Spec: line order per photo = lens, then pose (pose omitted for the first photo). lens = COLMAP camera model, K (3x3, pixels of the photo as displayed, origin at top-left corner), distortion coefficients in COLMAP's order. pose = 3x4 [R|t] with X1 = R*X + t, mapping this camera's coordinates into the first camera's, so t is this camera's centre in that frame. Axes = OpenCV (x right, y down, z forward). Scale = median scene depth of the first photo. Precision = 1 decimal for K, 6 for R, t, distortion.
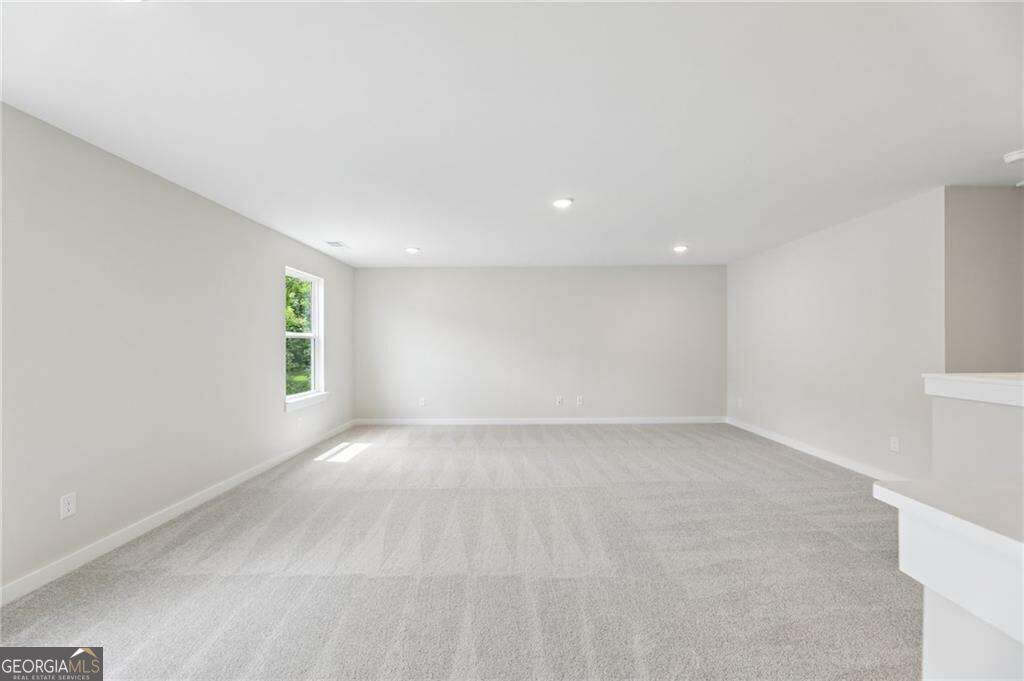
lens RADIAL K [[408.3, 0, 517.6], [0, 408.3, 346.3], [0, 0, 1]] dist [0.000128, -0.000992]
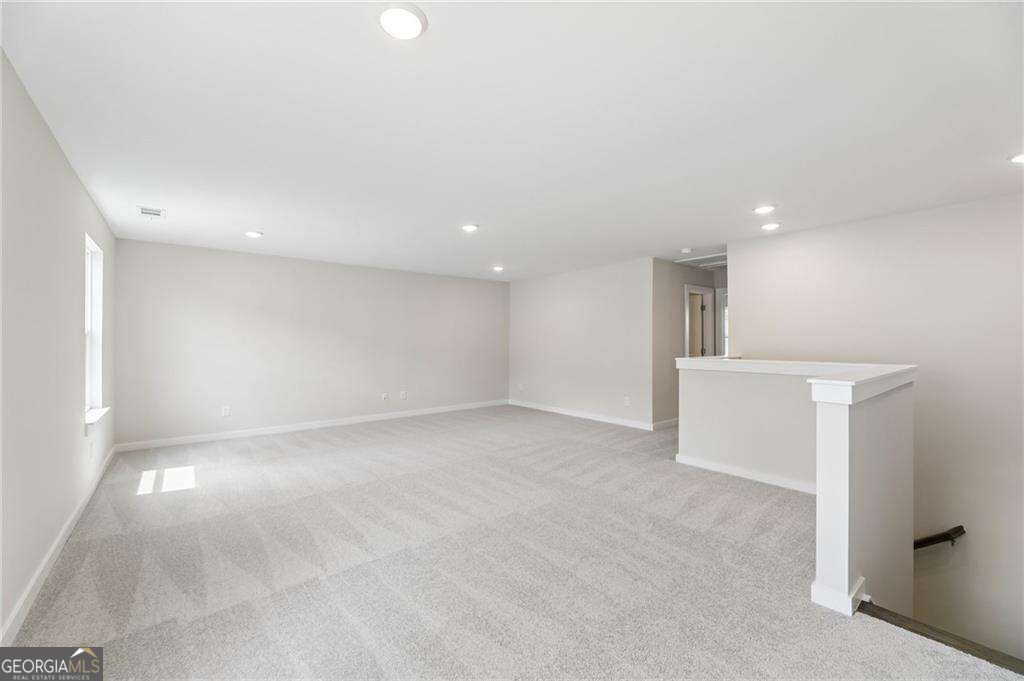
lens RADIAL K [[408.3, 0, 513.8], [0, 408.3, 341.7], [0, 0, 1]] dist [0.000128, -0.000992]
pose [[0.778253, 0.004373, 0.627935, -0.556918], [0.001833, 0.999956, -0.009237, 0.004337], [-0.627948, 0.008340, 0.778211, -0.036647]]
